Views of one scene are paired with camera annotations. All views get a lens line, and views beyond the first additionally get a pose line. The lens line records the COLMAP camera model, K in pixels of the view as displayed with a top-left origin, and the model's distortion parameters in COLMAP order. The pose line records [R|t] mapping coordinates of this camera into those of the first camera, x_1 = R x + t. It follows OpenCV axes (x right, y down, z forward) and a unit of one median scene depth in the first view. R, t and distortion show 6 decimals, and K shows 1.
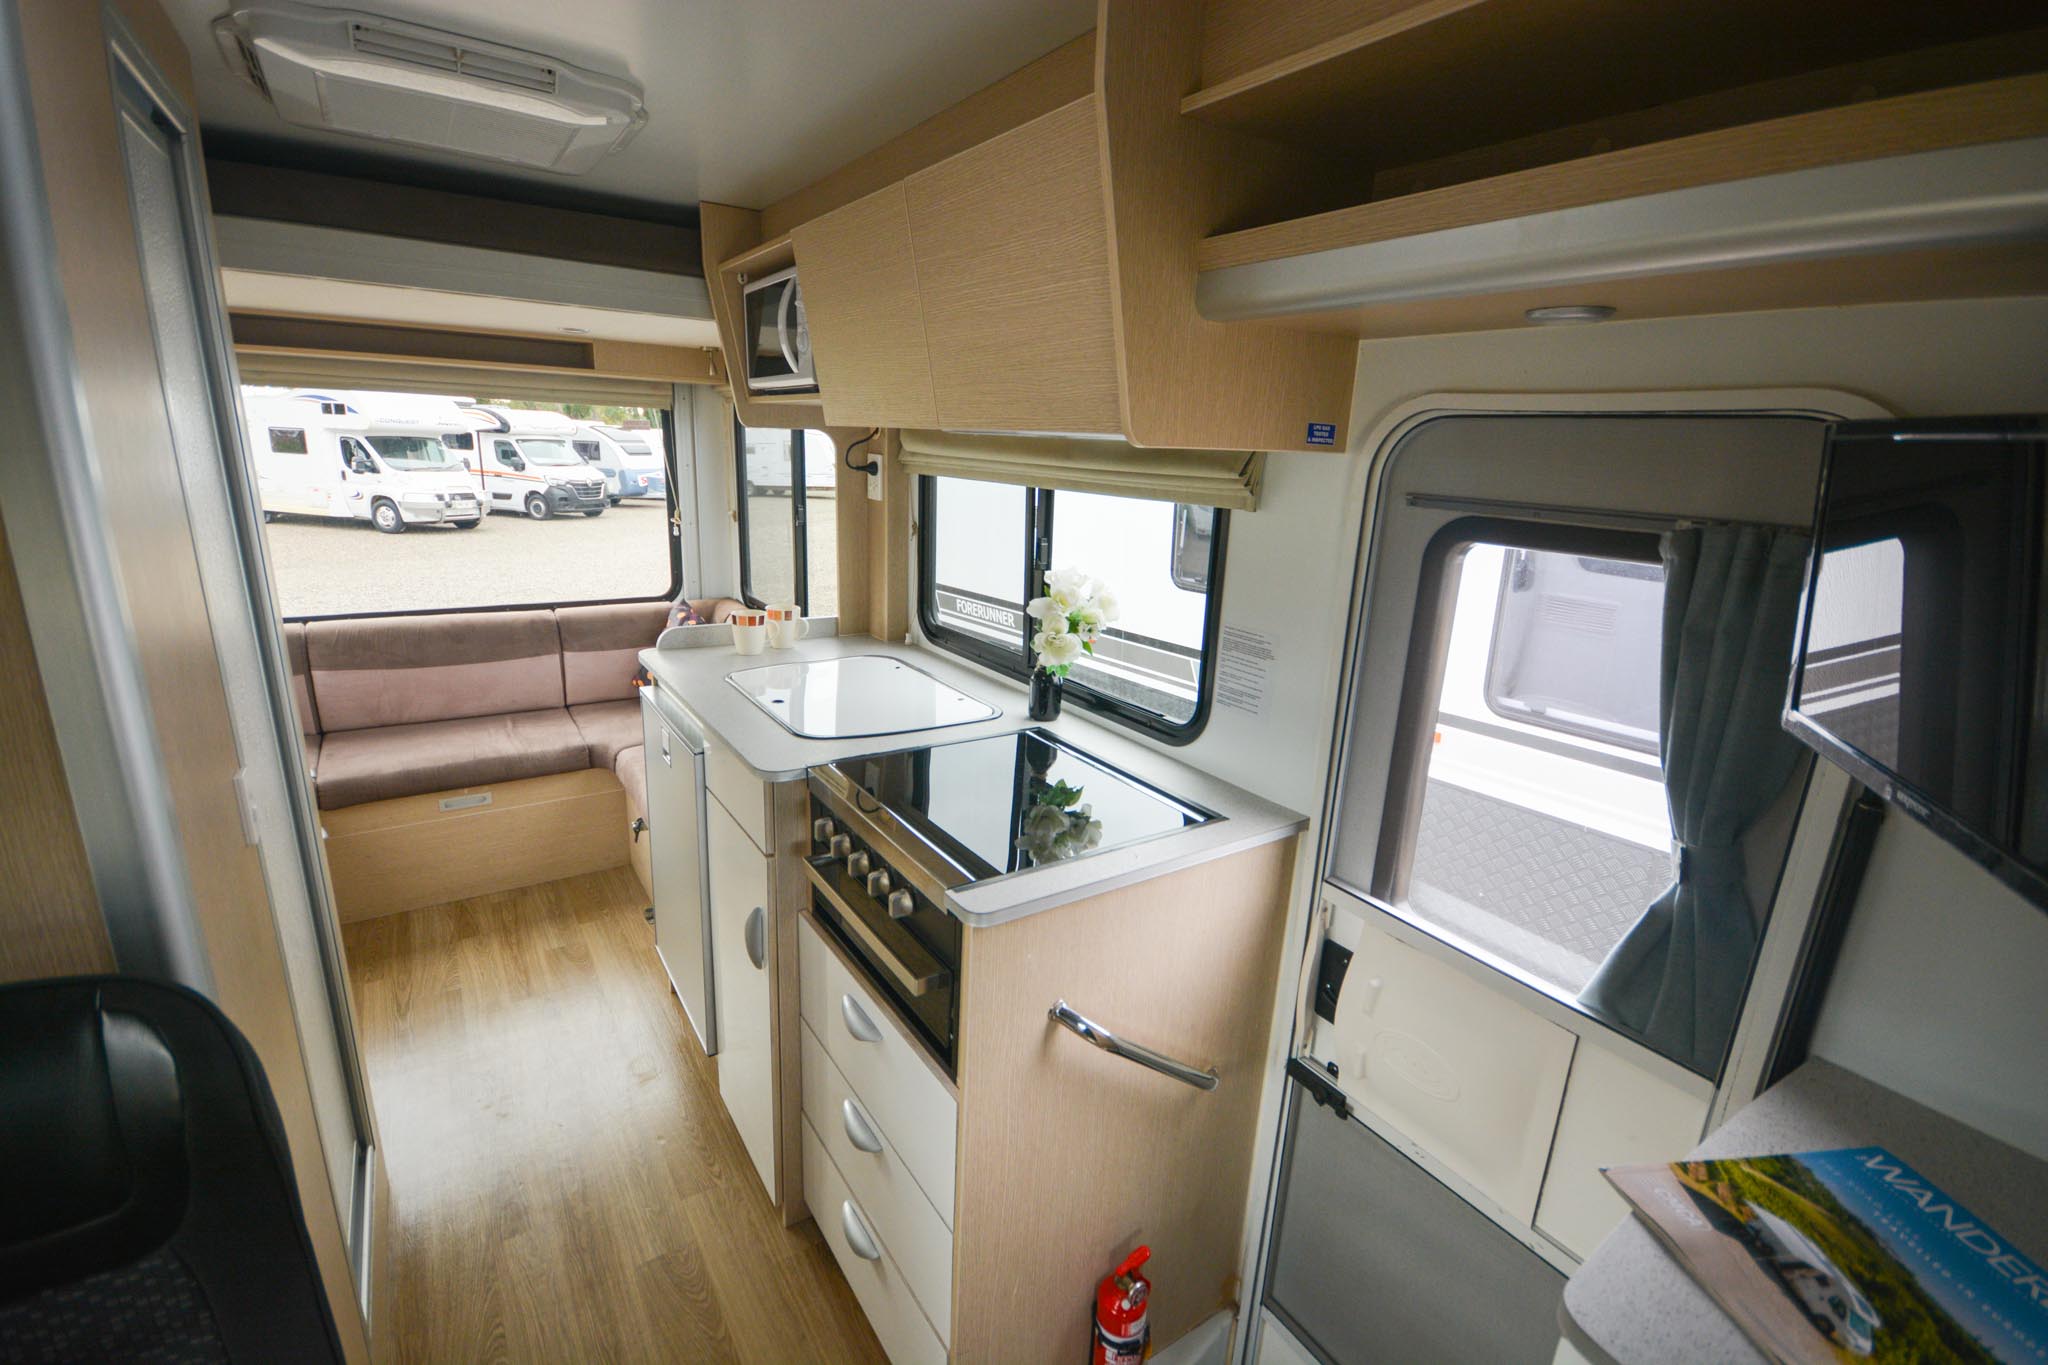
lens RADIAL K [[891.5, 0, 1017.0], [0, 891.5, 684.6], [0, 0, 1]] dist [0.013875, -0.016148]
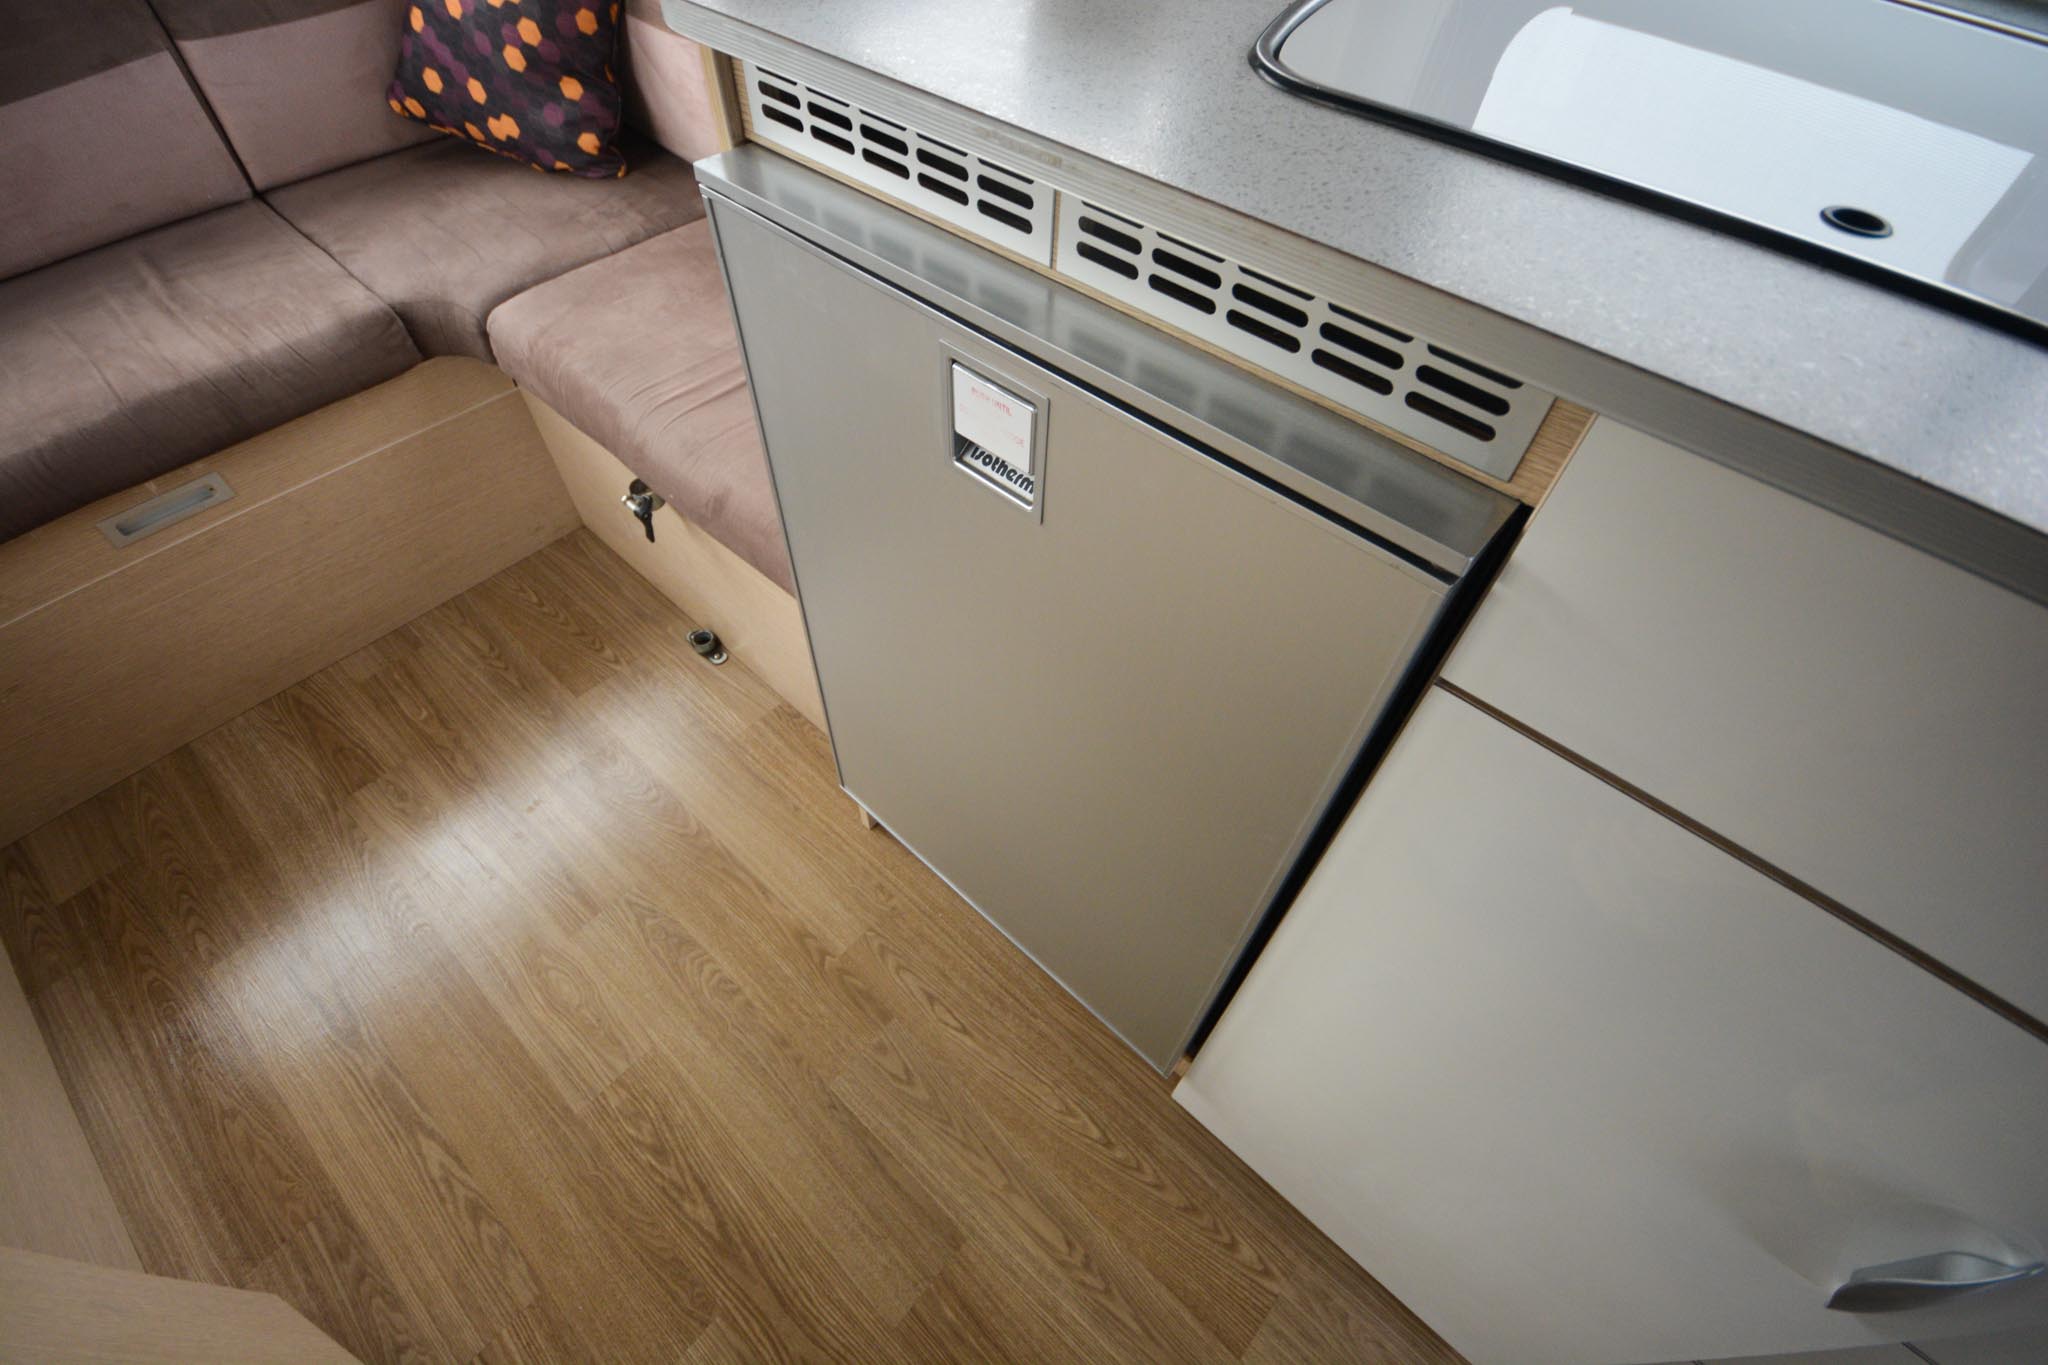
lens RADIAL K [[893.4, 0, 1015.6], [0, 893.4, 685.4], [0, 0, 1]] dist [0.018216, -0.017697]
pose [[0.970342, -0.203528, 0.130431, -0.297492], [0.084484, 0.791063, 0.605873, -0.019705], [-0.226491, -0.576884, 0.784797, 0.522580]]
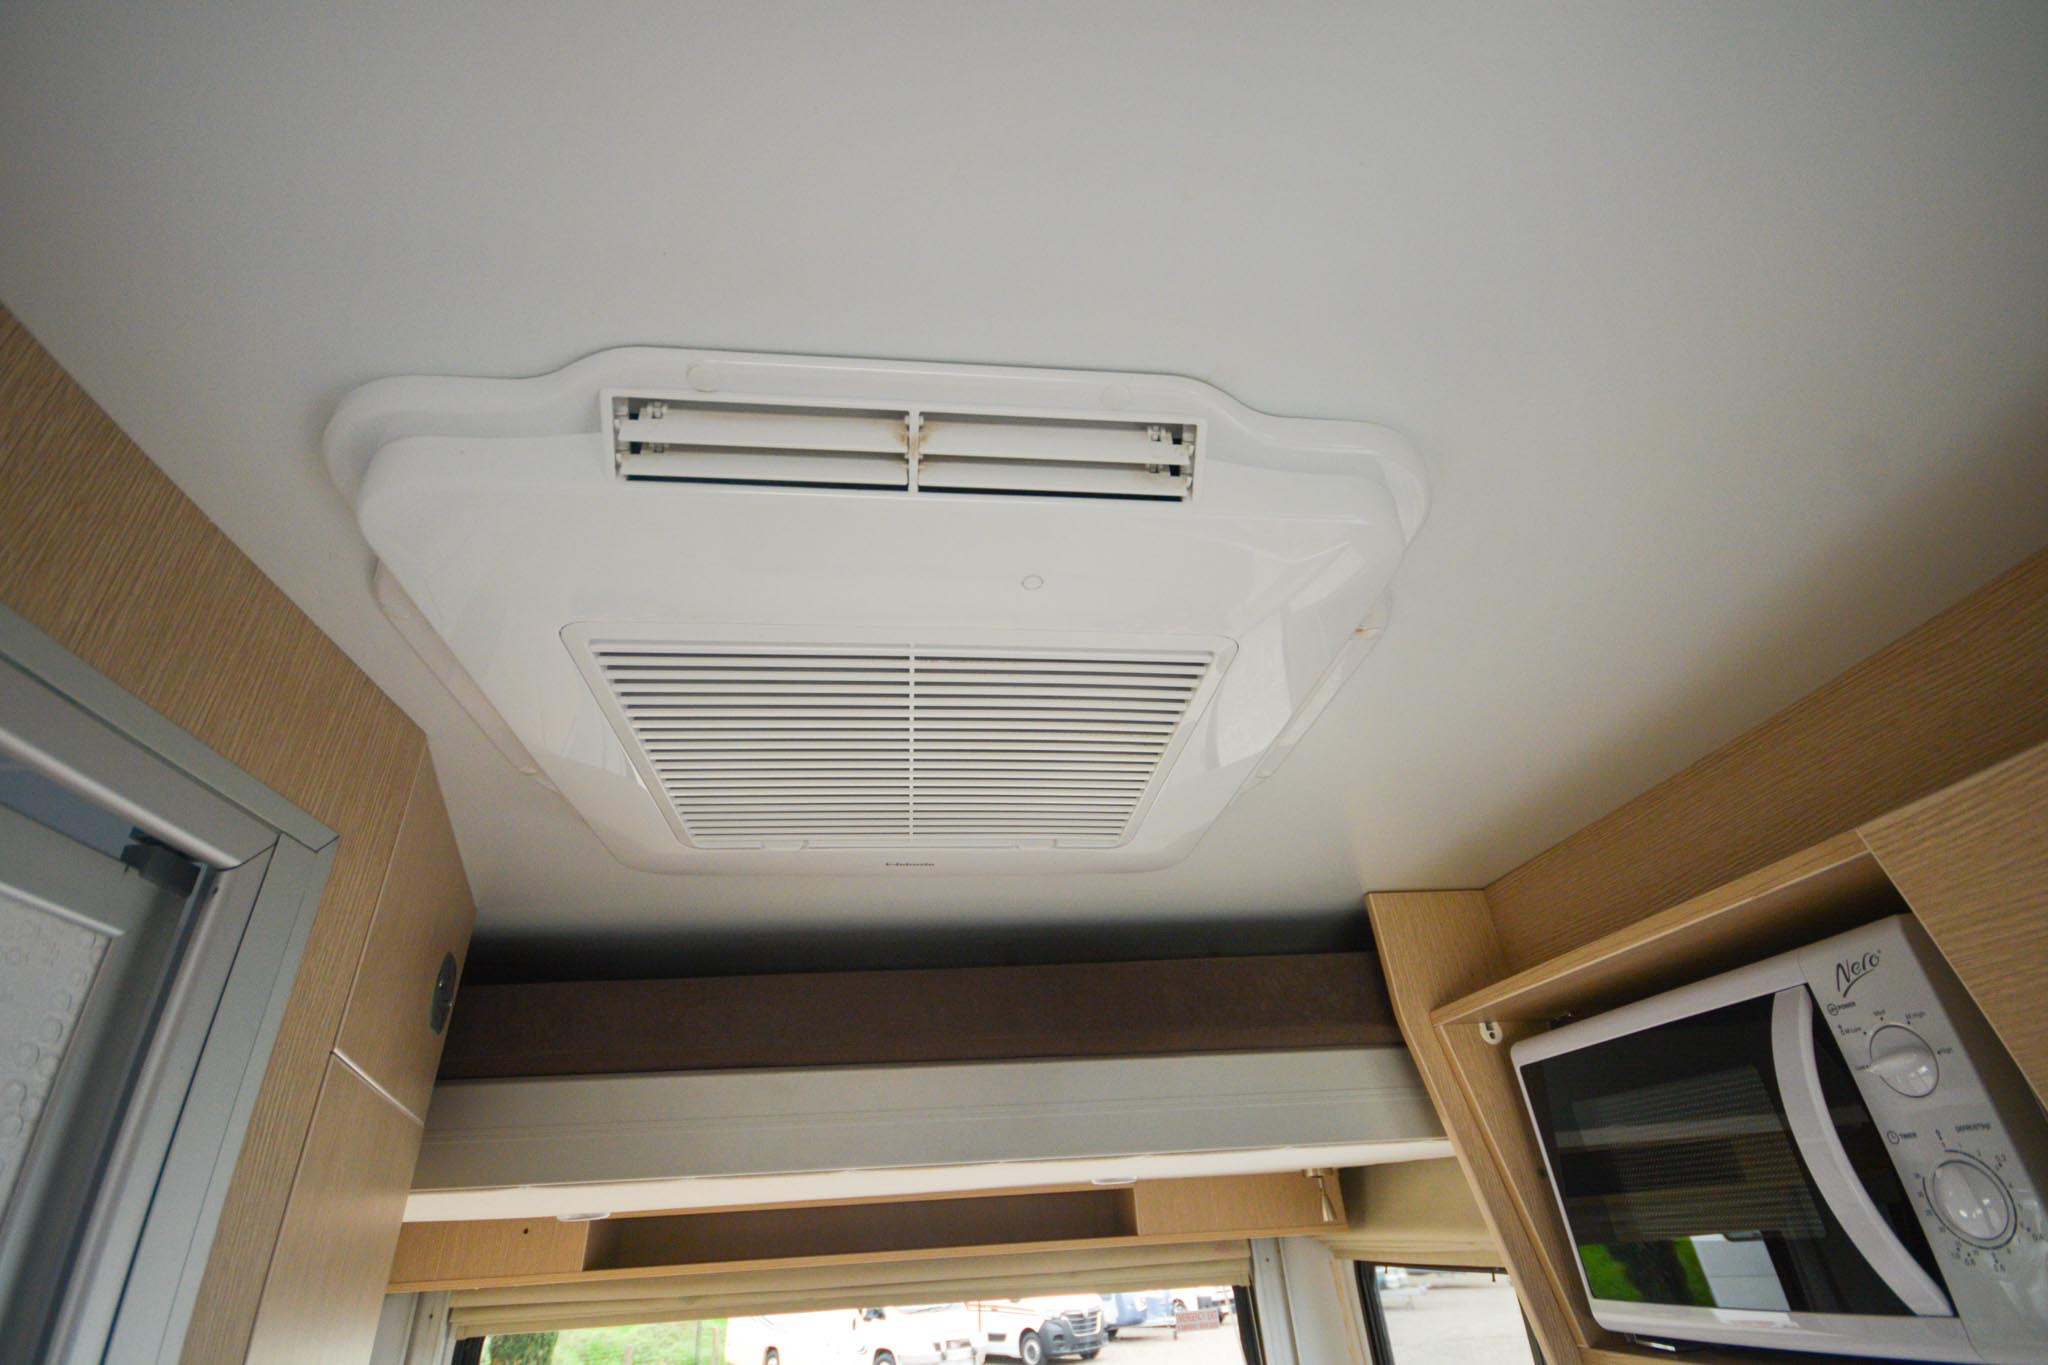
lens RADIAL K [[906.8, 0, 1017.8], [0, 906.8, 682.7], [0, 0, 1]] dist [0.017477, -0.015108]
pose [[0.878428, -0.316106, -0.358386, -0.210553], [-0.038559, 0.700629, -0.712483, -0.175826], [0.476316, 0.639685, 0.603264, 0.363651]]
